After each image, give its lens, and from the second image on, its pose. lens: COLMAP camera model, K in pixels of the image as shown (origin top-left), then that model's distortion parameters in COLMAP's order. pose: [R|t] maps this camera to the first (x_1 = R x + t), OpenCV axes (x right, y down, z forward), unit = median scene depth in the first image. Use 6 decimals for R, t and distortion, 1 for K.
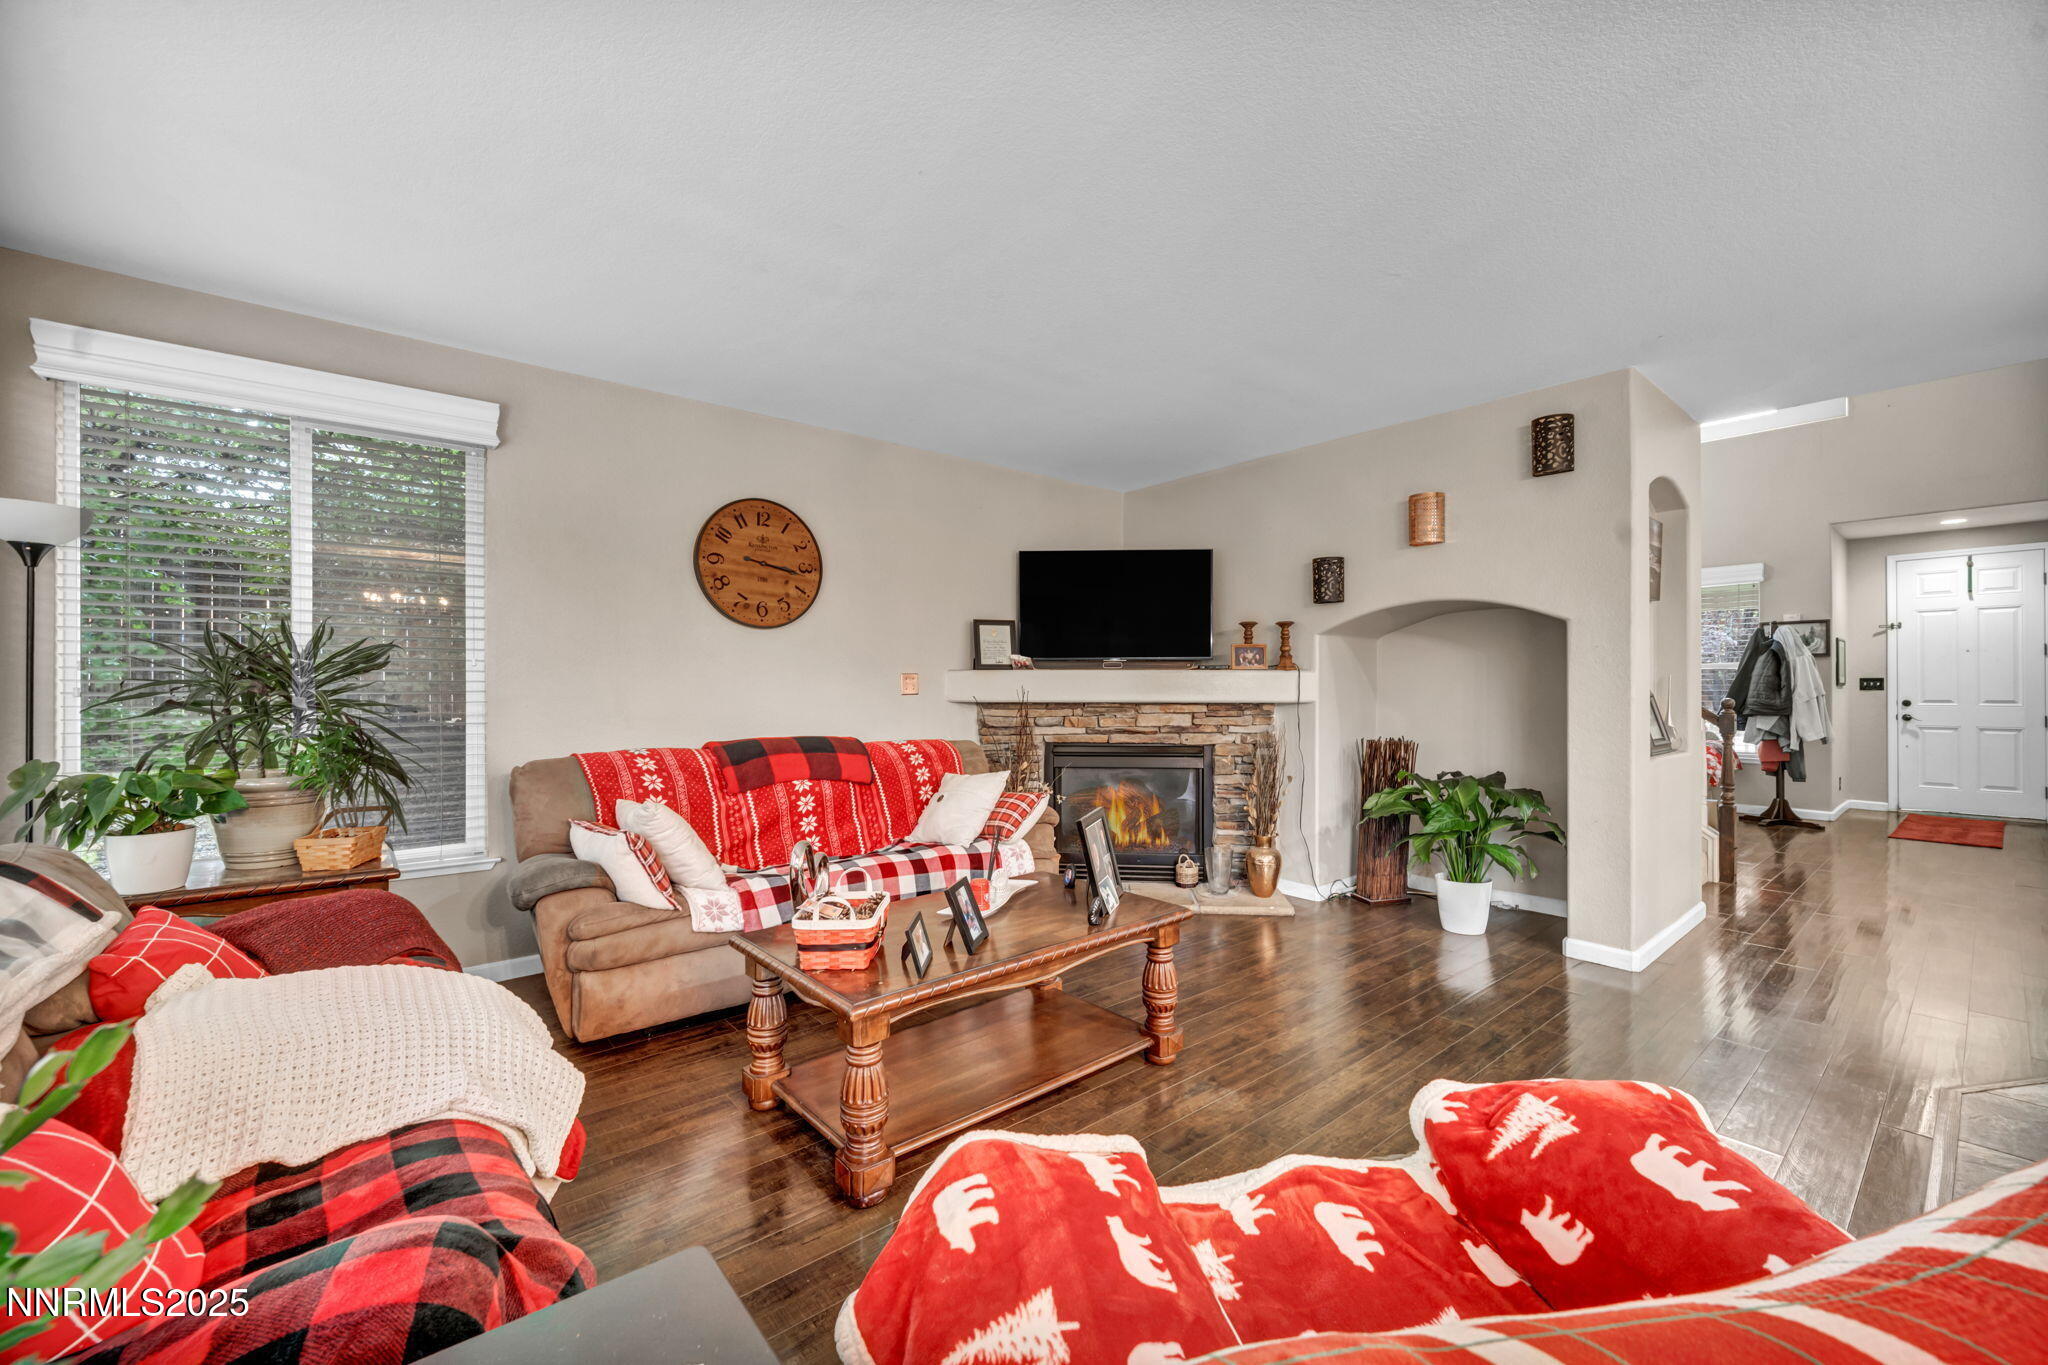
lens RADIAL K [[838.6, 0, 1024.0], [0, 838.6, 682.5], [0, 0, 1]] dist [0.004079, 0.000390]
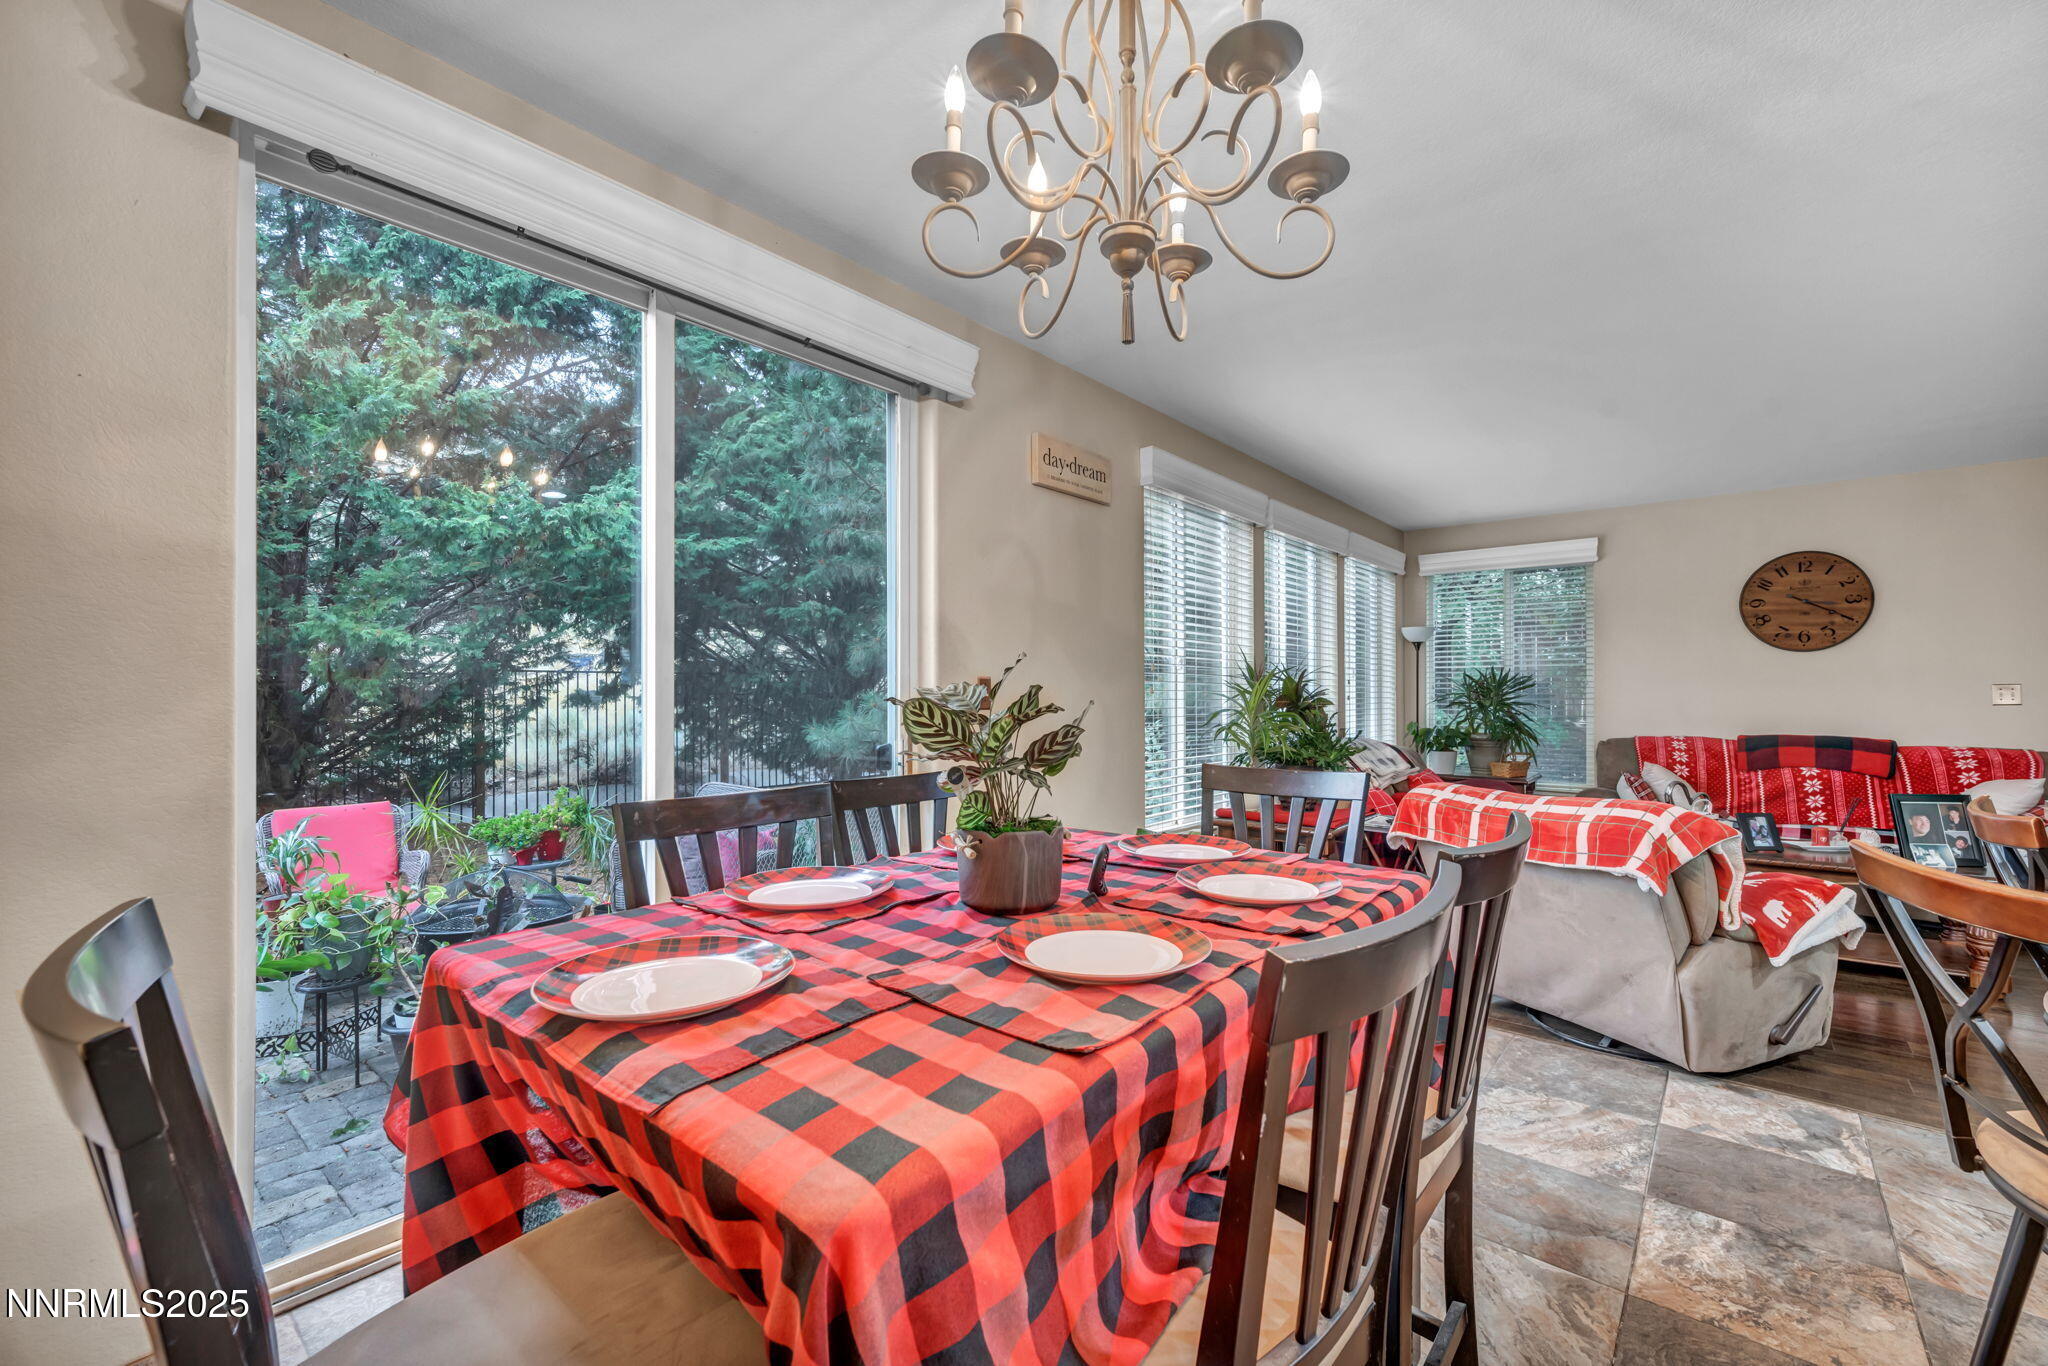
lens RADIAL K [[852.4, 0, 1024.0], [0, 852.4, 683.0], [0, 0, 1]] dist [-0.000879, -0.000599]
pose [[0.171405, -0.009108, -0.985159, 0.816551], [0.006624, 0.999945, -0.008092, -0.013765], [0.985178, -0.005138, 0.171456, -0.434046]]
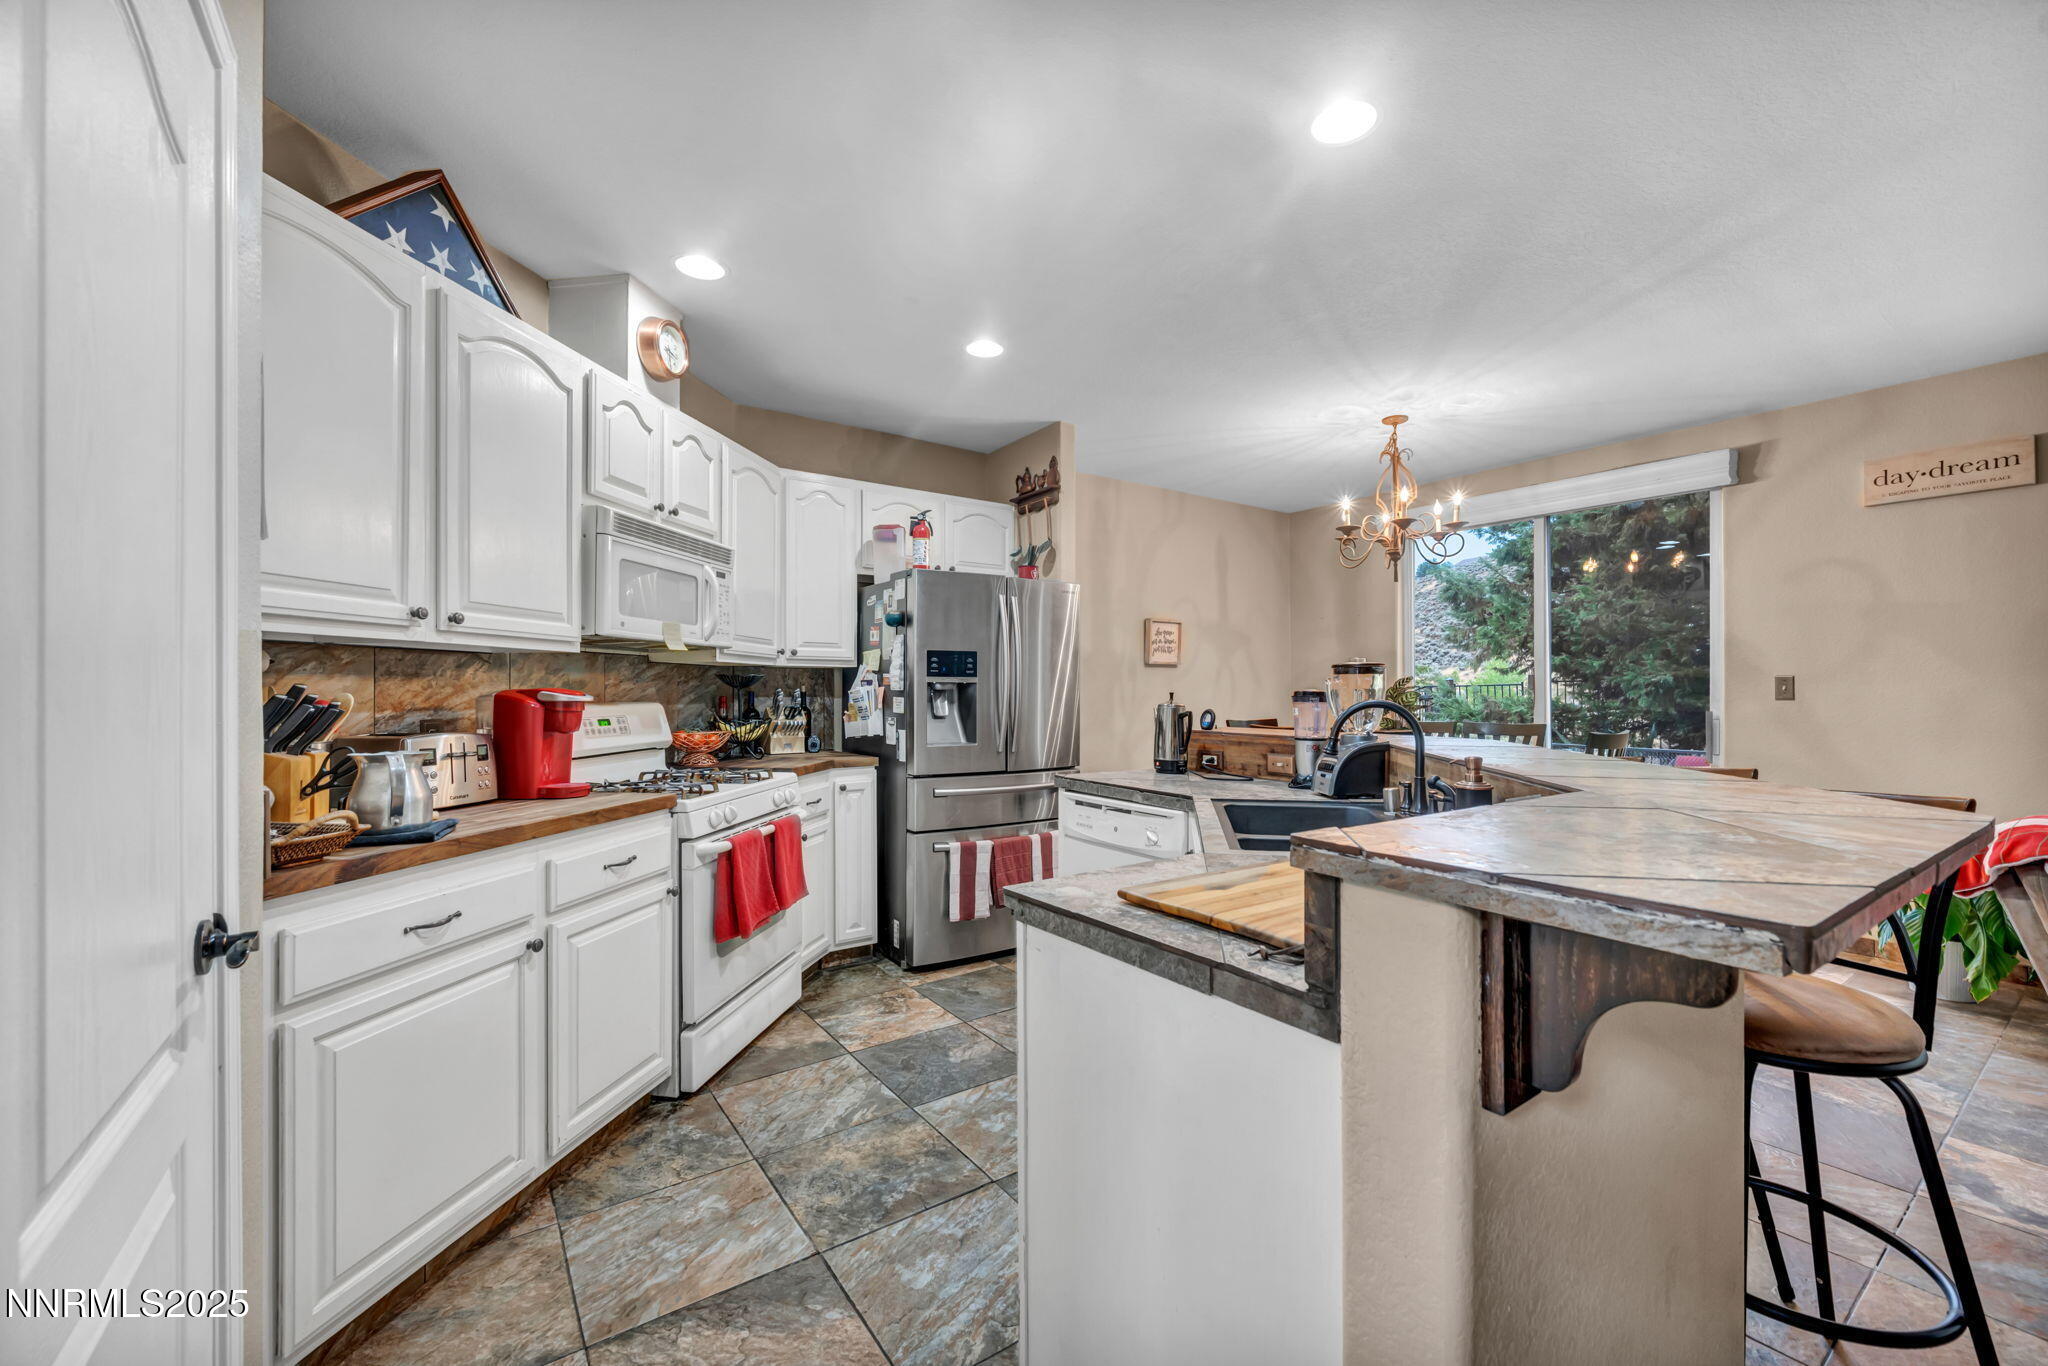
lens RADIAL K [[826.4, 0, 1052.8], [0, 826.4, 696.4], [0, 0, 1]] dist [0.001430, 0.000092]
pose [[-0.998084, 0.002618, 0.061817, 0.862590], [0.002360, 0.999988, -0.004246, 0.001741], [-0.061828, -0.004092, -0.998078, 0.732309]]
